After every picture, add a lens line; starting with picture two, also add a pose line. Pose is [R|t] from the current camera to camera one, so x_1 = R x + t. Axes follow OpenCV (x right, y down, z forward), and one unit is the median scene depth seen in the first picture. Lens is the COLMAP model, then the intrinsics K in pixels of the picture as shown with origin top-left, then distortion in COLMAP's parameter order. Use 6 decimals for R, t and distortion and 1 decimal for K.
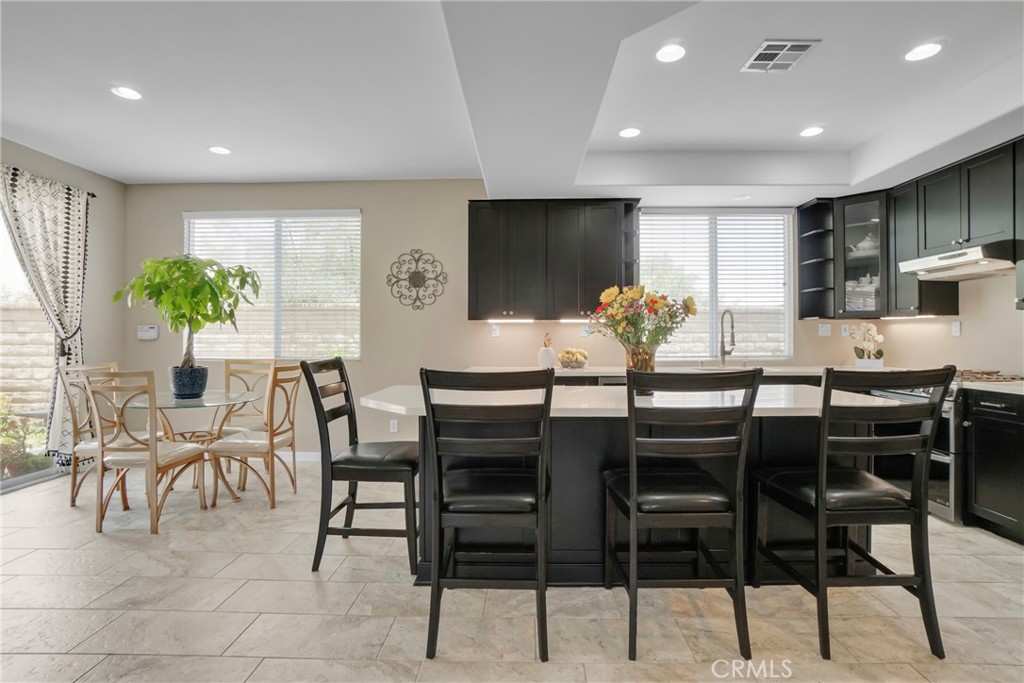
lens RADIAL K [[496.2, 0, 512.1], [0, 496.2, 336.6], [0, 0, 1]] dist [-0.052241, 0.023044]
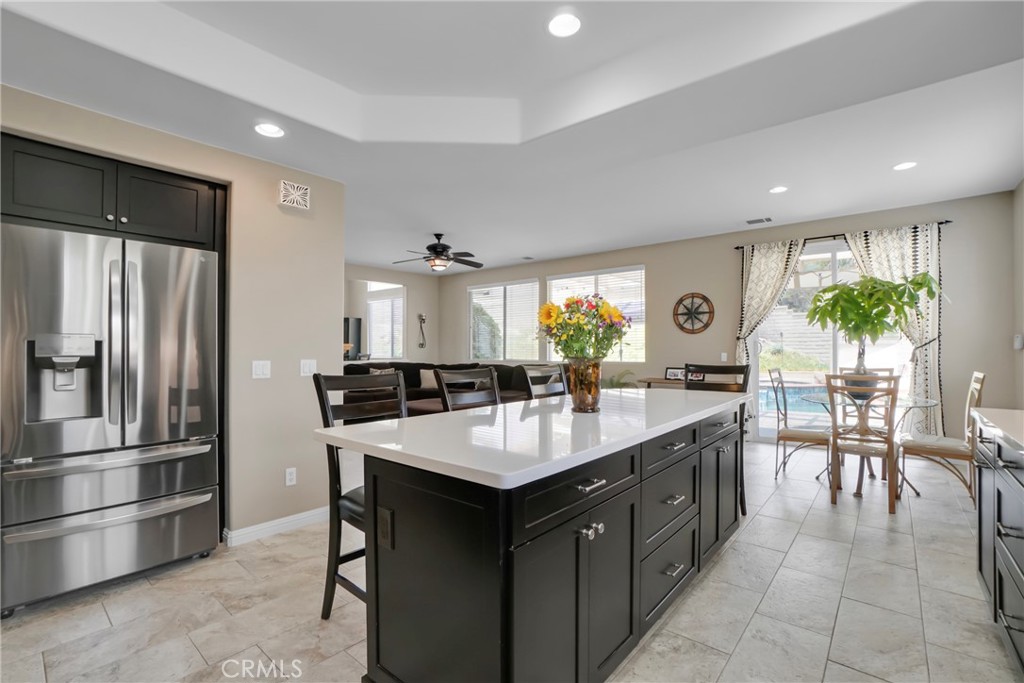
lens RADIAL K [[460.2, 0, 512.0], [0, 460.2, 341.5], [0, 0, 1]] dist [-0.048677, 0.018235]
pose [[-0.625786, -0.007452, -0.779959, 0.640219], [0.004774, 0.999899, -0.013384, -0.002320], [0.779980, -0.012099, -0.625687, 0.919216]]
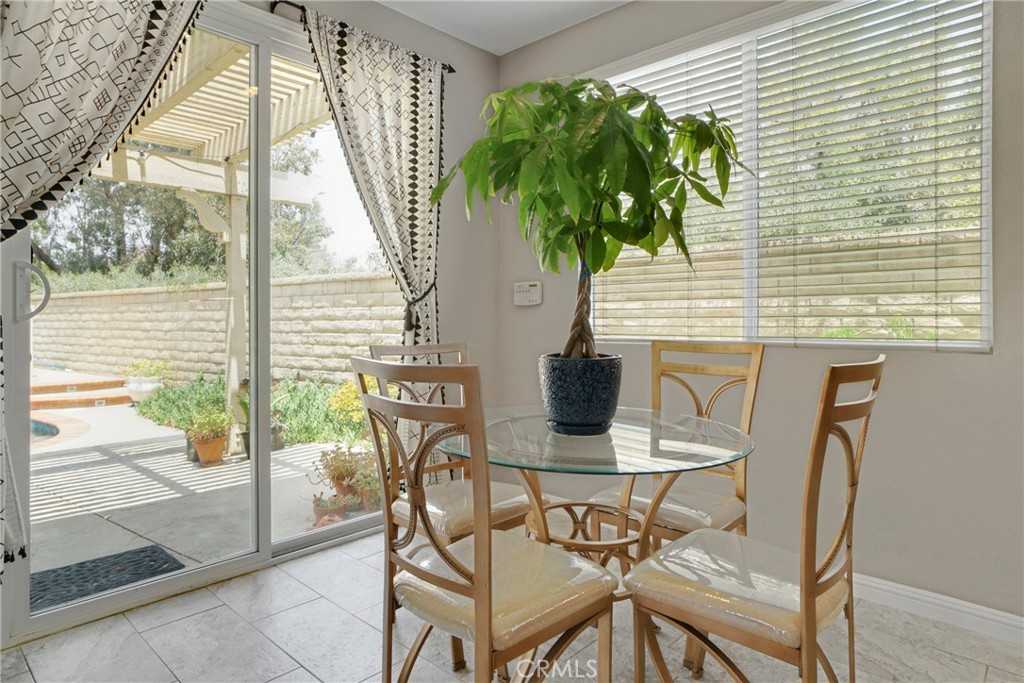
lens RADIAL K [[588.2, 0, 512.8], [0, 588.2, 323.2], [0, 0, 1]] dist [-0.028847, 0.000756]
pose [[0.747420, -0.000718, -0.664351, -0.339518], [0.003749, 0.999988, 0.003137, 0.029877], [0.664341, -0.004835, 0.747414, 0.532204]]
